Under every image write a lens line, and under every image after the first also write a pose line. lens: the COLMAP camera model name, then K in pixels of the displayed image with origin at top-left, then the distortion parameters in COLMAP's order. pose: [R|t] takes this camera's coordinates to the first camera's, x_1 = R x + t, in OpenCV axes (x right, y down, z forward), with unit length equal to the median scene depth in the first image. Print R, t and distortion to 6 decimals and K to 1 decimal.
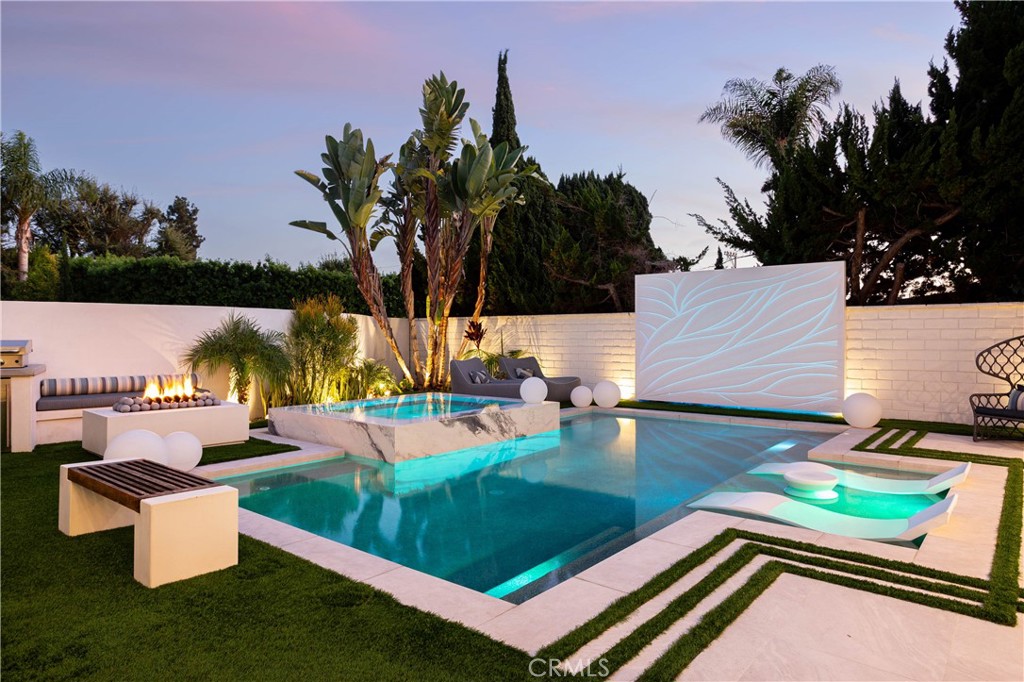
lens RADIAL K [[614.5, 0, 512.0], [0, 614.5, 341.0], [0, 0, 1]] dist [0.001245, 0.000288]
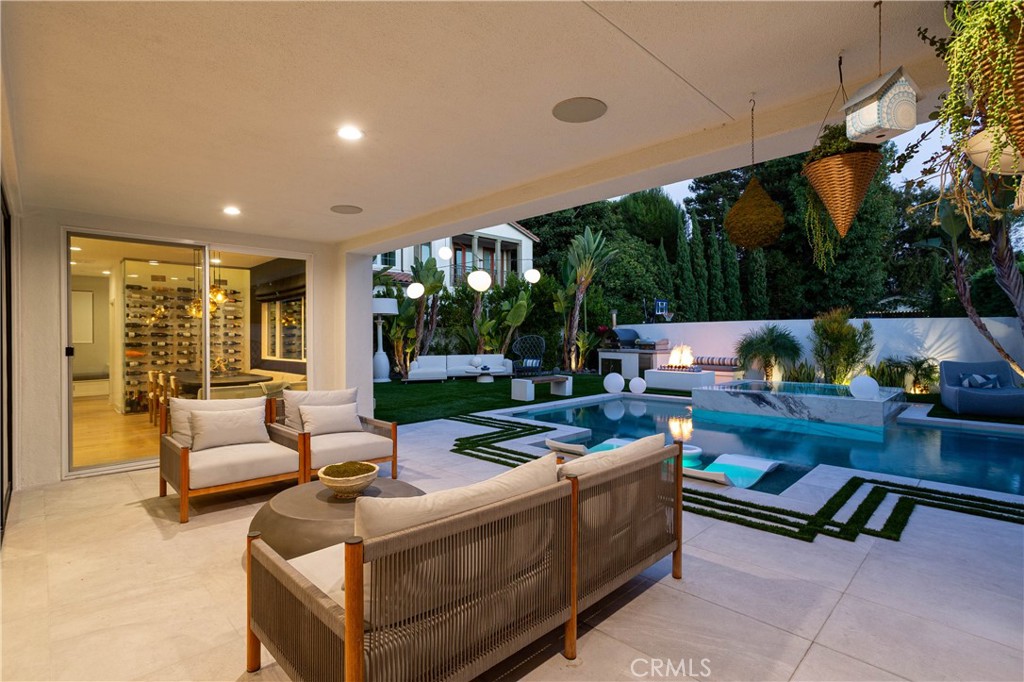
lens RADIAL K [[486.4, 0, 511.5], [0, 486.4, 328.6], [0, 0, 1]] dist [-0.064258, 0.031531]
pose [[-0.103337, -0.012764, -0.994565, 1.036715], [0.000537, 0.999917, -0.012889, -0.017275], [0.994646, -0.001866, -0.103321, 0.485886]]
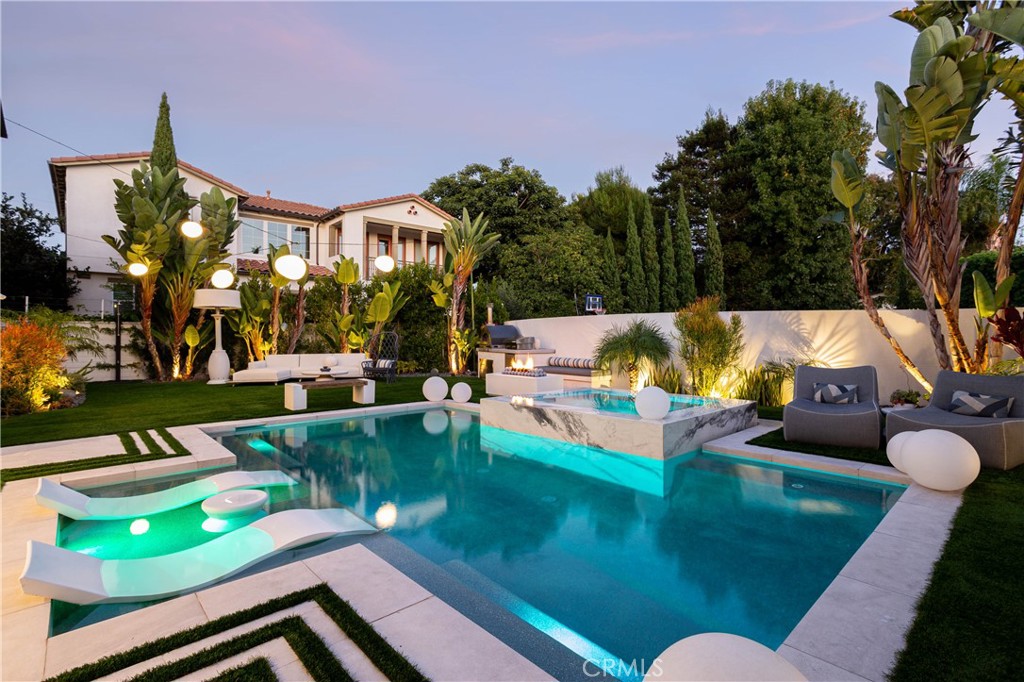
lens RADIAL K [[486.4, 0, 511.5], [0, 486.4, 328.6], [0, 0, 1]] dist [-0.064258, 0.031531]
pose [[-0.128667, -0.013072, -0.991602, 0.735760], [-0.003698, 0.999912, -0.012702, -0.007927], [0.991681, 0.002033, -0.128704, 0.968333]]
